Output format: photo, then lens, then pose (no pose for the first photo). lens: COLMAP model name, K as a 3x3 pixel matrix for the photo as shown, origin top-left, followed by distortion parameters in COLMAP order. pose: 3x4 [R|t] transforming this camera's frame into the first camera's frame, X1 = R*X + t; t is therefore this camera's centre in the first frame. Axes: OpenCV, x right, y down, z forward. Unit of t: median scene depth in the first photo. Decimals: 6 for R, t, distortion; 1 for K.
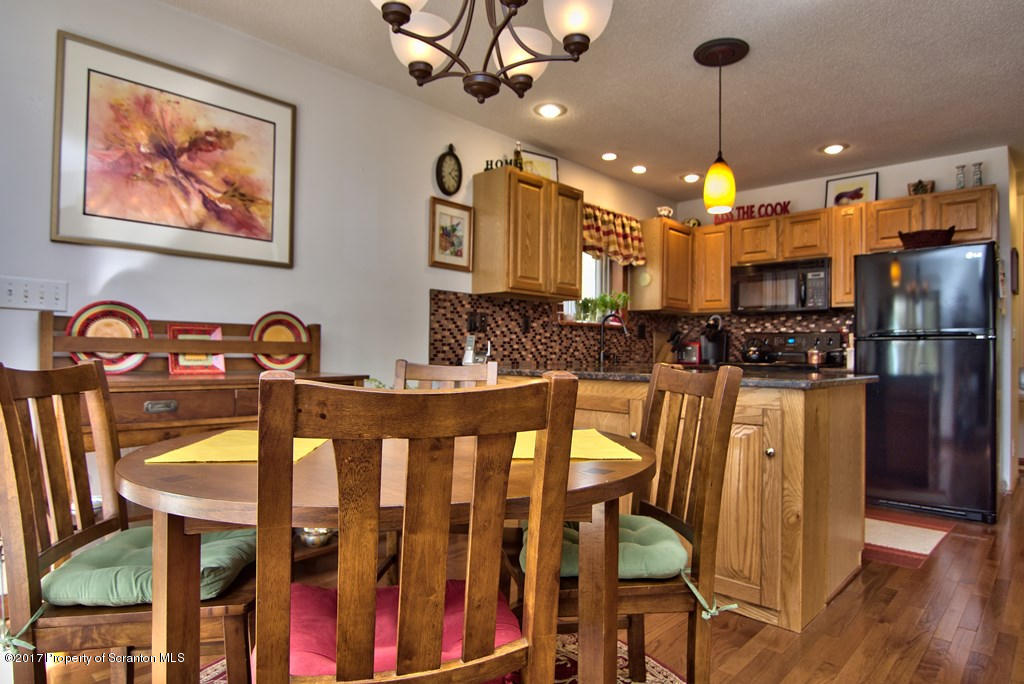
lens RADIAL K [[612.3, 0, 511.0], [0, 612.3, 343.3], [0, 0, 1]] dist [-0.006444, -0.000402]
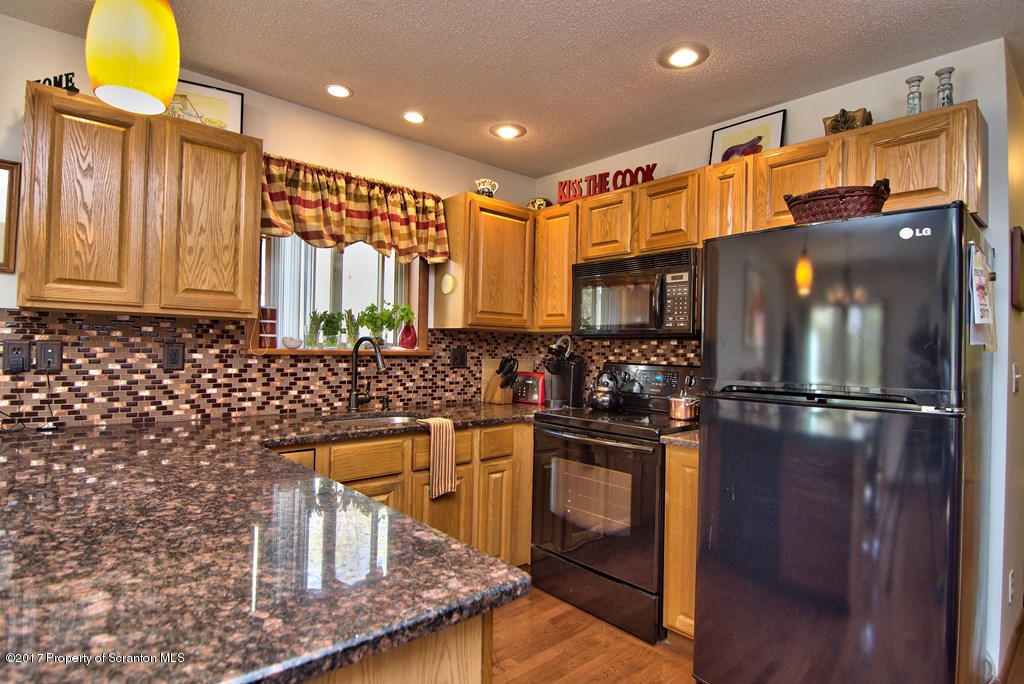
lens RADIAL K [[544.7, 0, 513.0], [0, 544.7, 343.3], [0, 0, 1]] dist [-0.015589, -0.001213]
pose [[0.996006, 0.009837, -0.088738, 0.369141], [-0.009321, 0.999937, 0.006227, -0.045231], [0.088794, -0.005375, 0.996036, 0.423509]]
